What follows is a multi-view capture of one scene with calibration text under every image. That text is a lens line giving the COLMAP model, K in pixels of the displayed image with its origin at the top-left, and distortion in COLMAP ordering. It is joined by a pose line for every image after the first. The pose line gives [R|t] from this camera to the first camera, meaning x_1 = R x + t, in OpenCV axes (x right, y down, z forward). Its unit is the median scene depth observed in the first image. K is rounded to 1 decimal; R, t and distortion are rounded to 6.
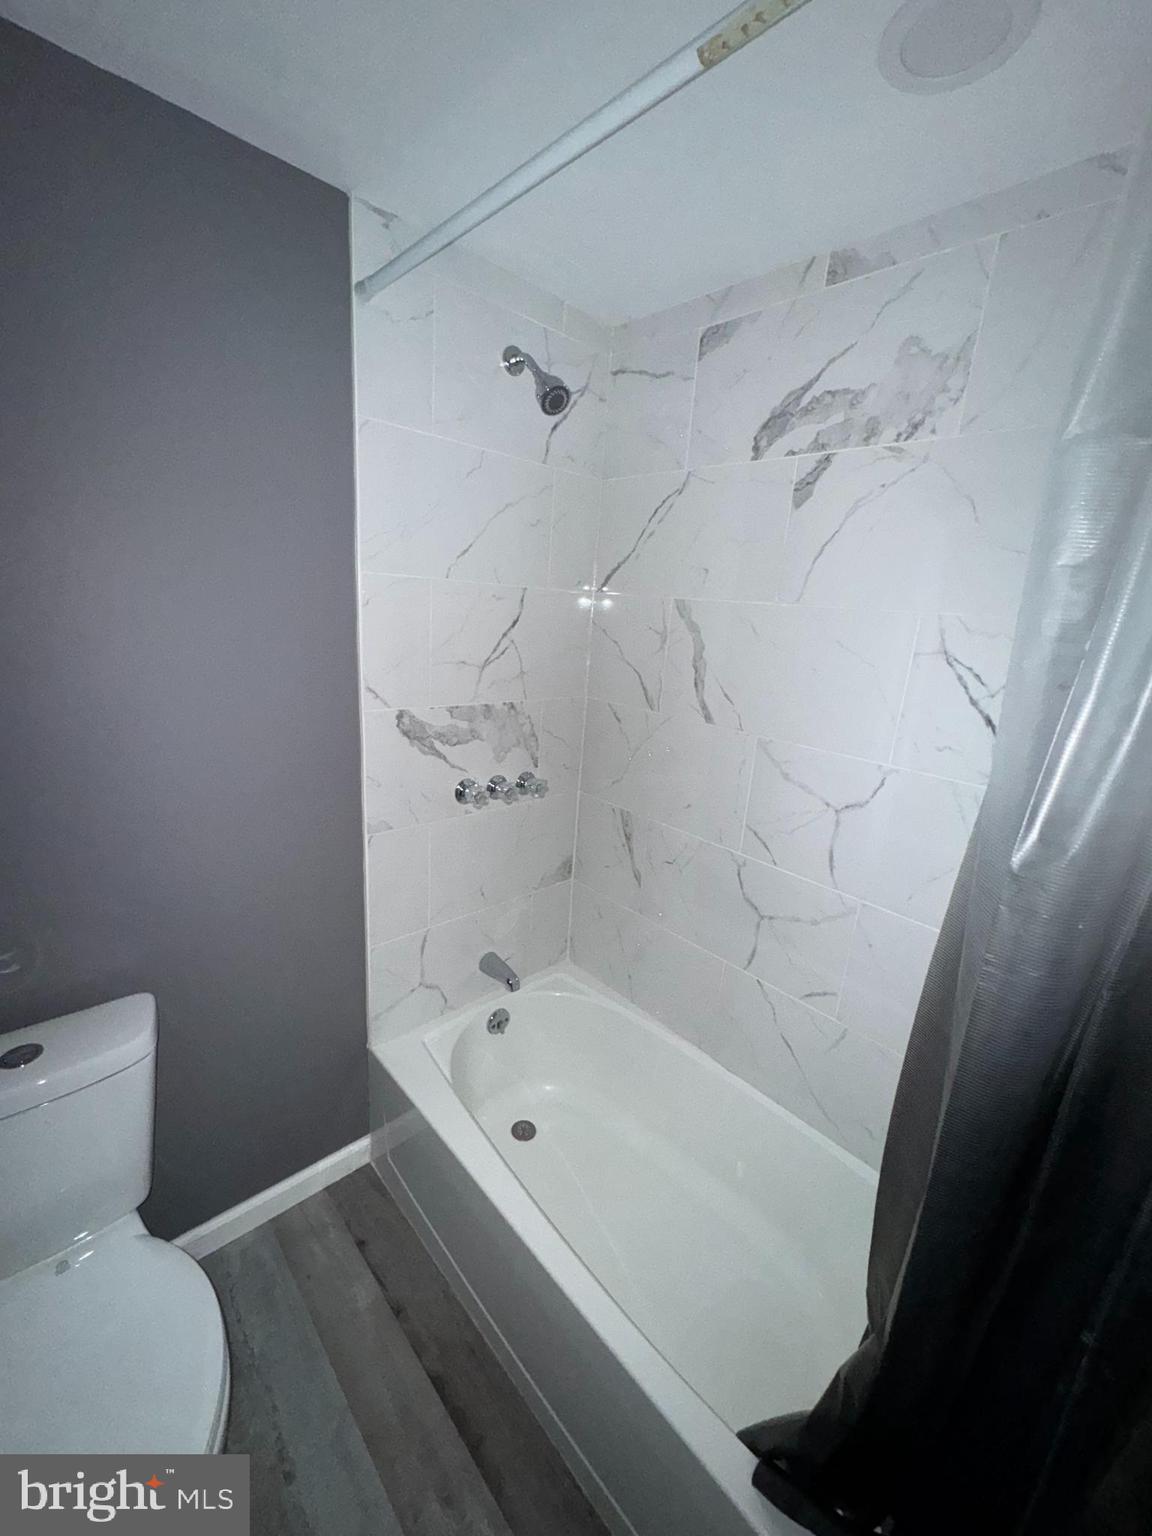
lens RADIAL K [[614.9, 0, 563.7], [0, 614.9, 769.5], [0, 0, 1]] dist [-0.003110, 0.000757]
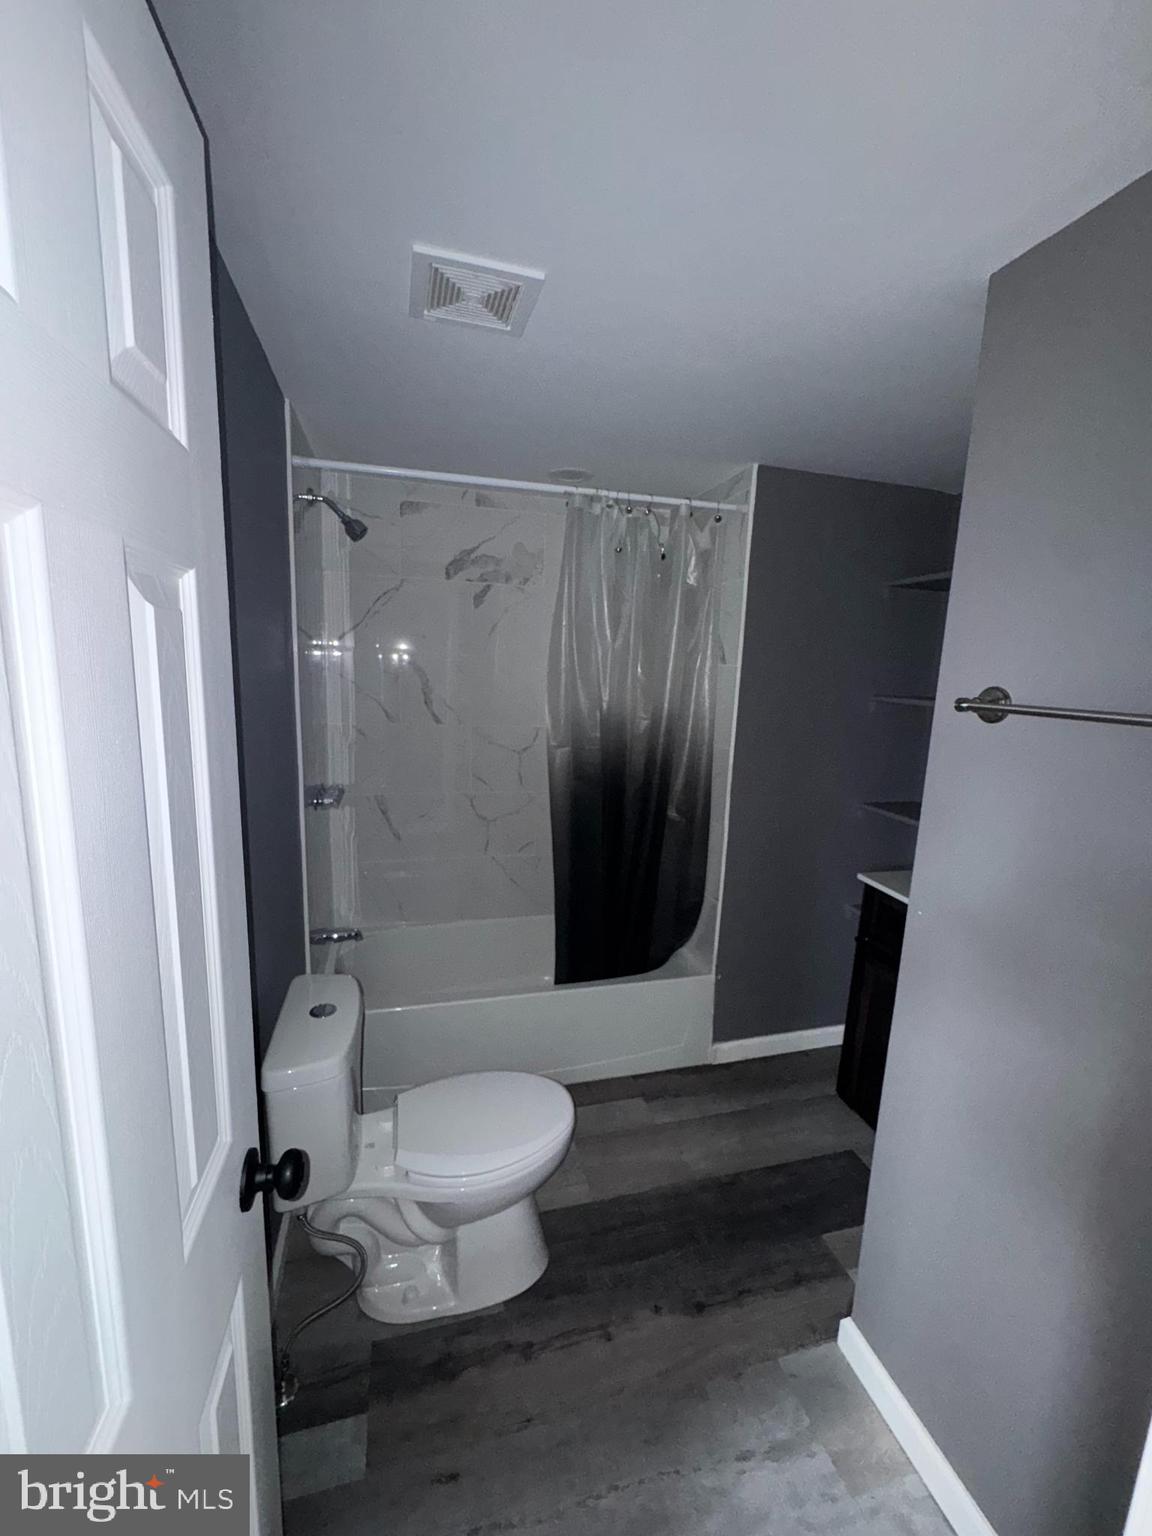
lens RADIAL K [[614.9, 0, 576.2], [0, 614.9, 767.0], [0, 0, 1]] dist [-0.003110, 0.000757]
pose [[0.459333, -0.187040, 0.868348, -1.273238], [0.227120, 0.969814, 0.088755, -0.027822], [-0.858737, 0.156451, 0.487948, -0.165248]]
